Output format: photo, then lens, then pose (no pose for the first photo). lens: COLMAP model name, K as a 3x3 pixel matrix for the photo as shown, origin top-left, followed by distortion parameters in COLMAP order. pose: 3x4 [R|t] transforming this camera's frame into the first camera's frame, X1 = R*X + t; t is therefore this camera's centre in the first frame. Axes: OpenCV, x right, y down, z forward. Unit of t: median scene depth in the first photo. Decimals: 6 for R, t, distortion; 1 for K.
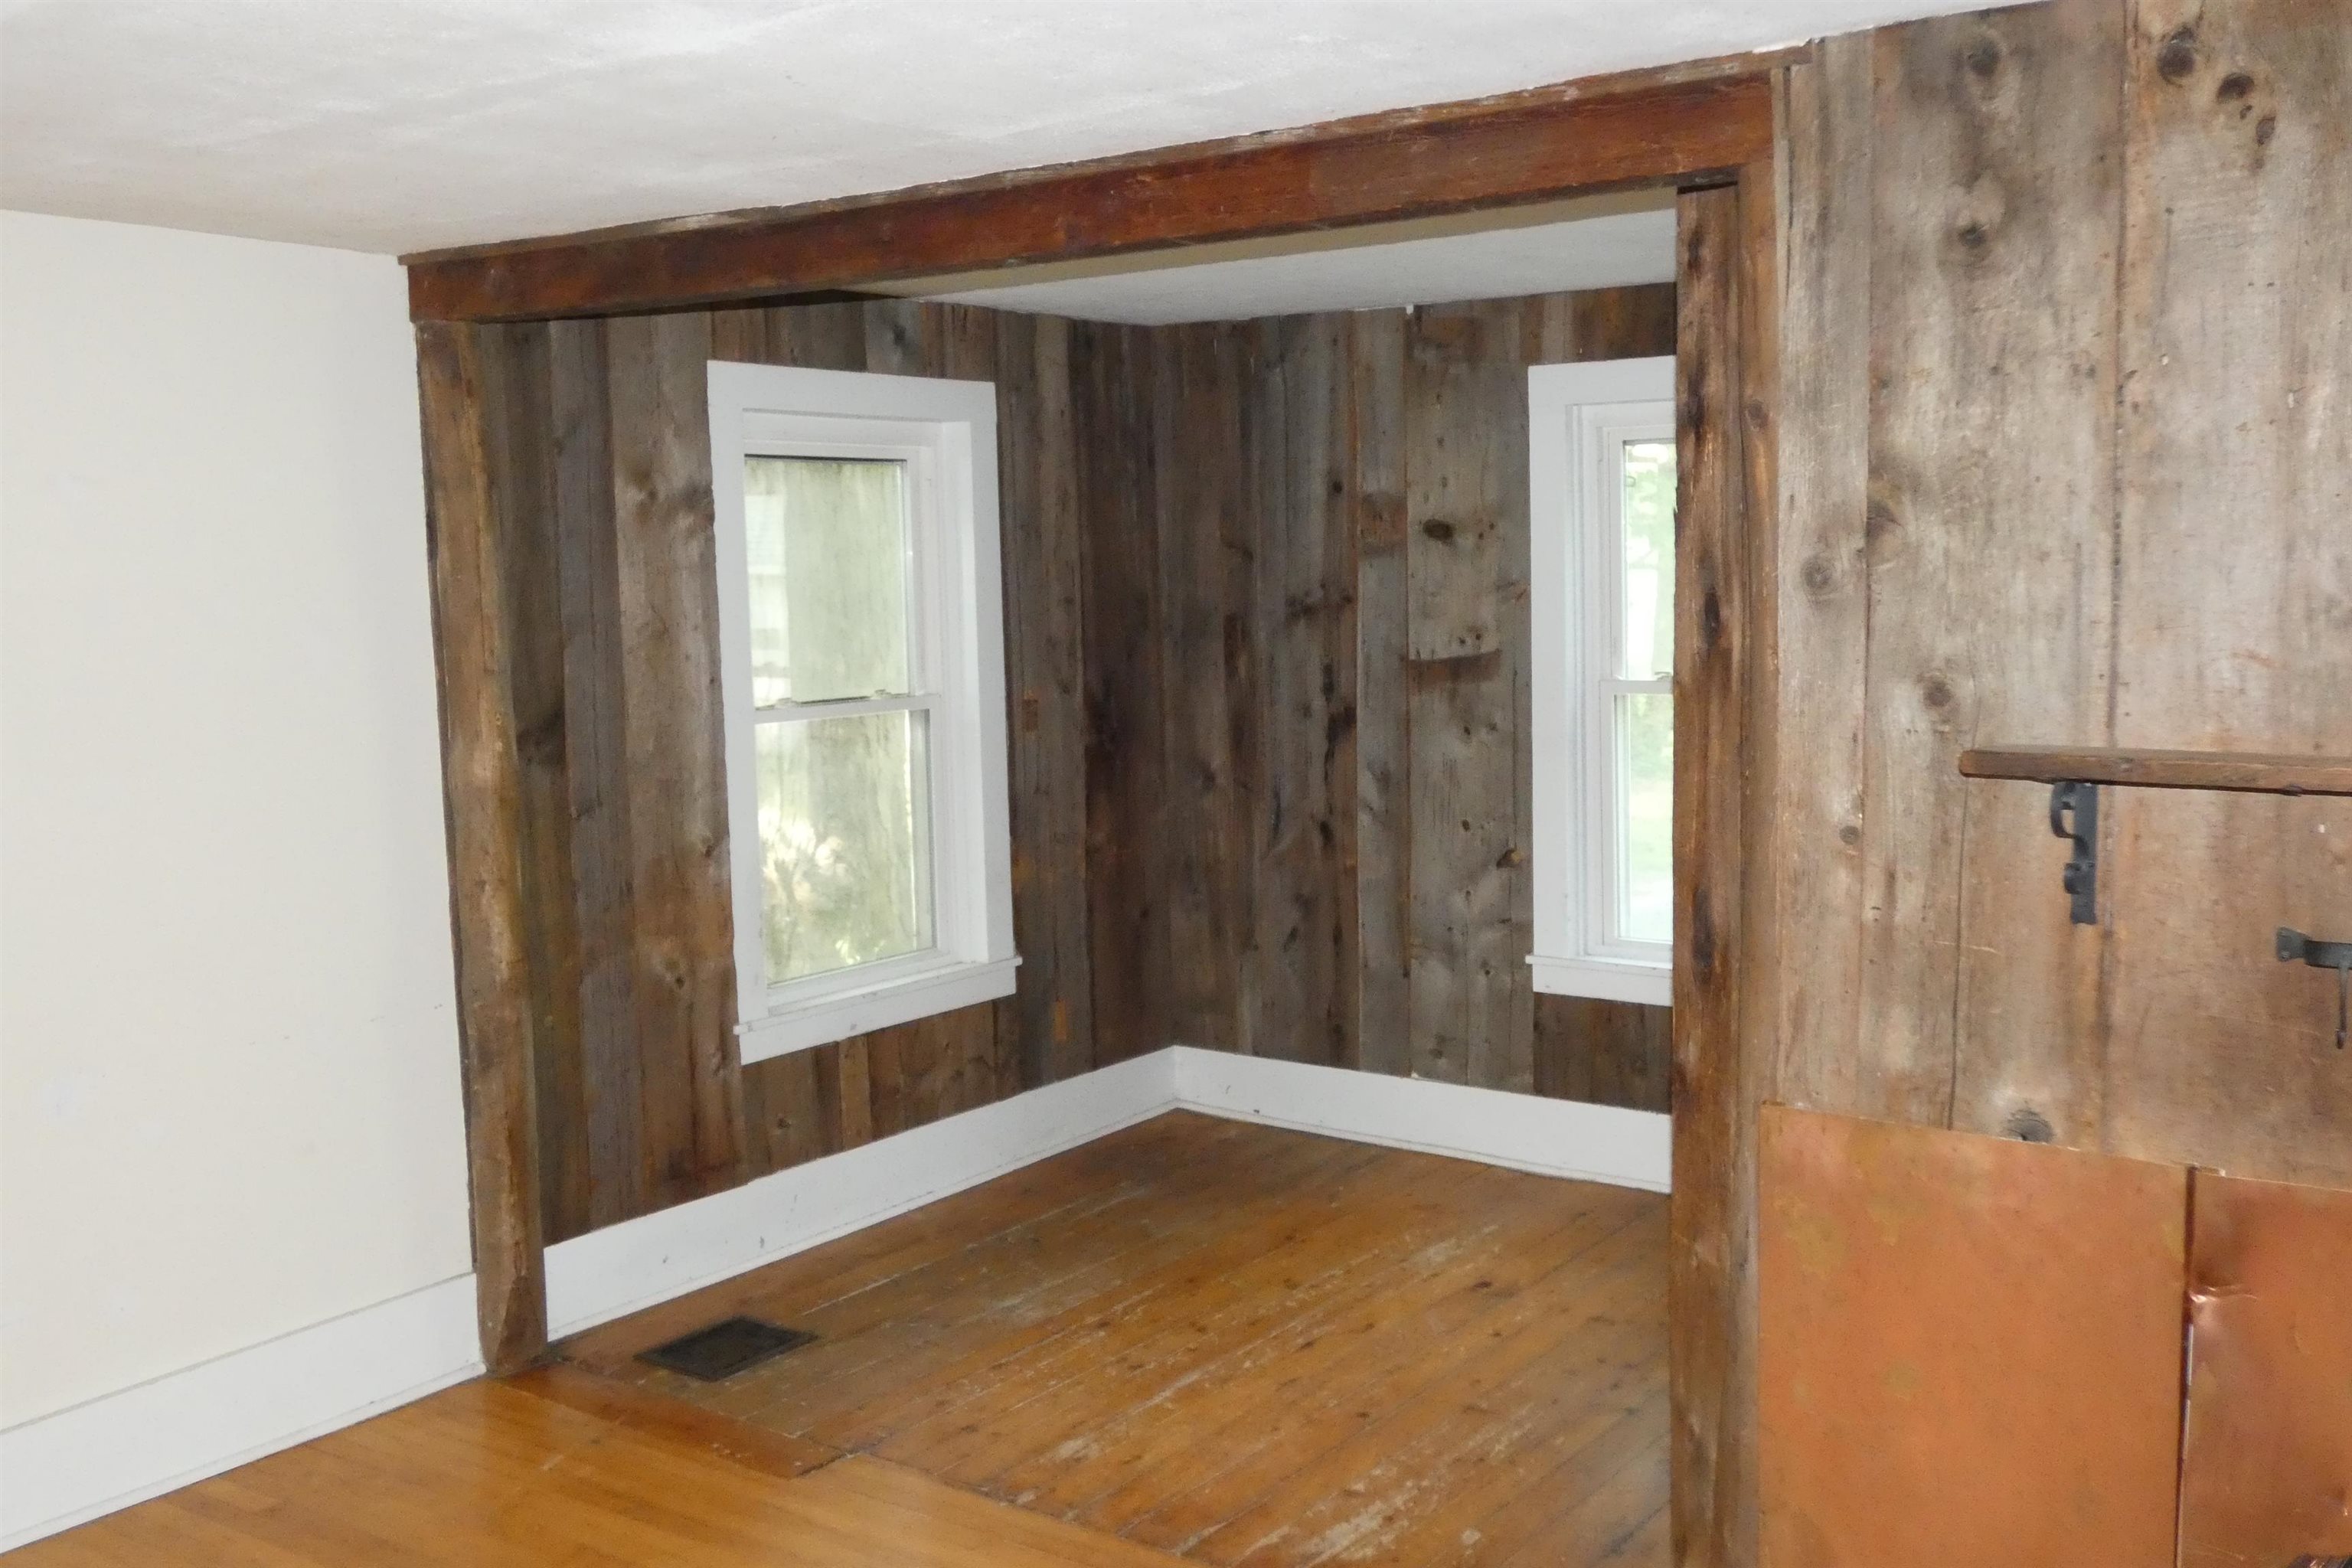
lens RADIAL K [[2248.2, 0, 1175.7], [0, 2248.2, 783.3], [0, 0, 1]] dist [0.003349, 0.000000]
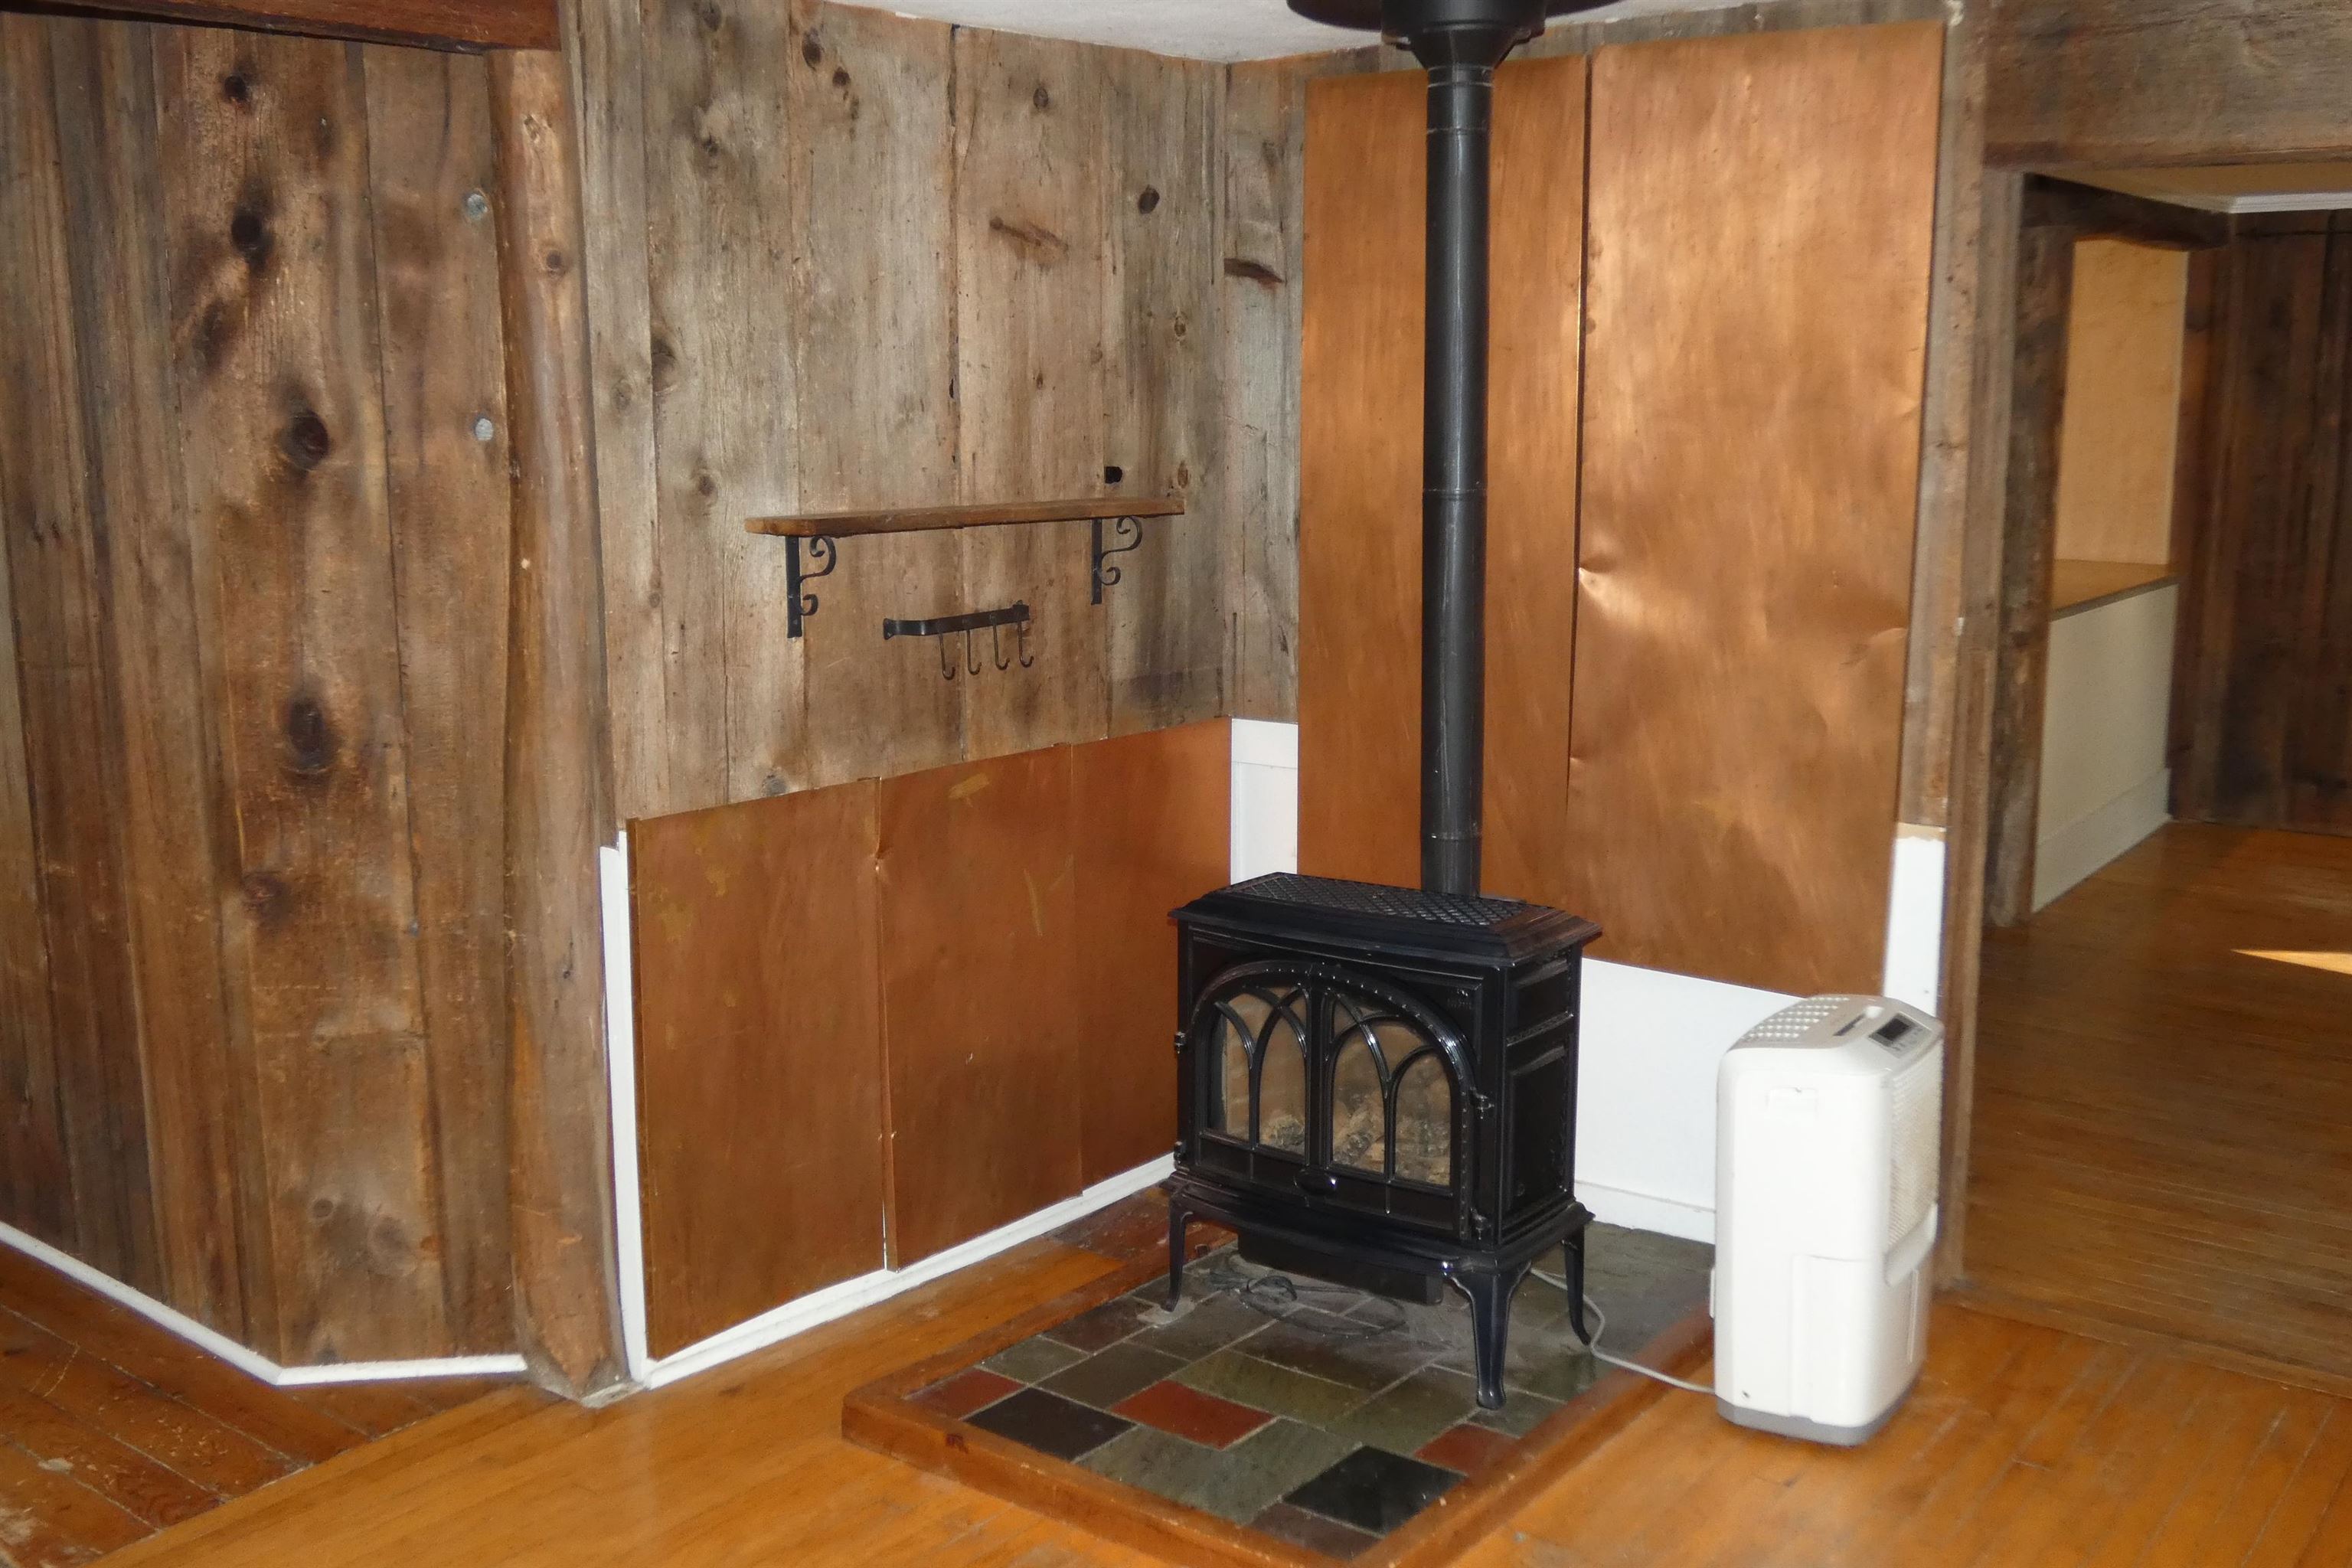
lens RADIAL K [[2248.2, 0, 1173.7], [0, 2248.2, 774.3], [0, 0, 1]] dist [0.003349, 0.000000]
pose [[0.034576, -0.162850, 0.986045, -1.047490], [0.101511, 0.982104, 0.158640, -0.057051], [-0.994233, 0.094610, 0.050488, 0.689929]]
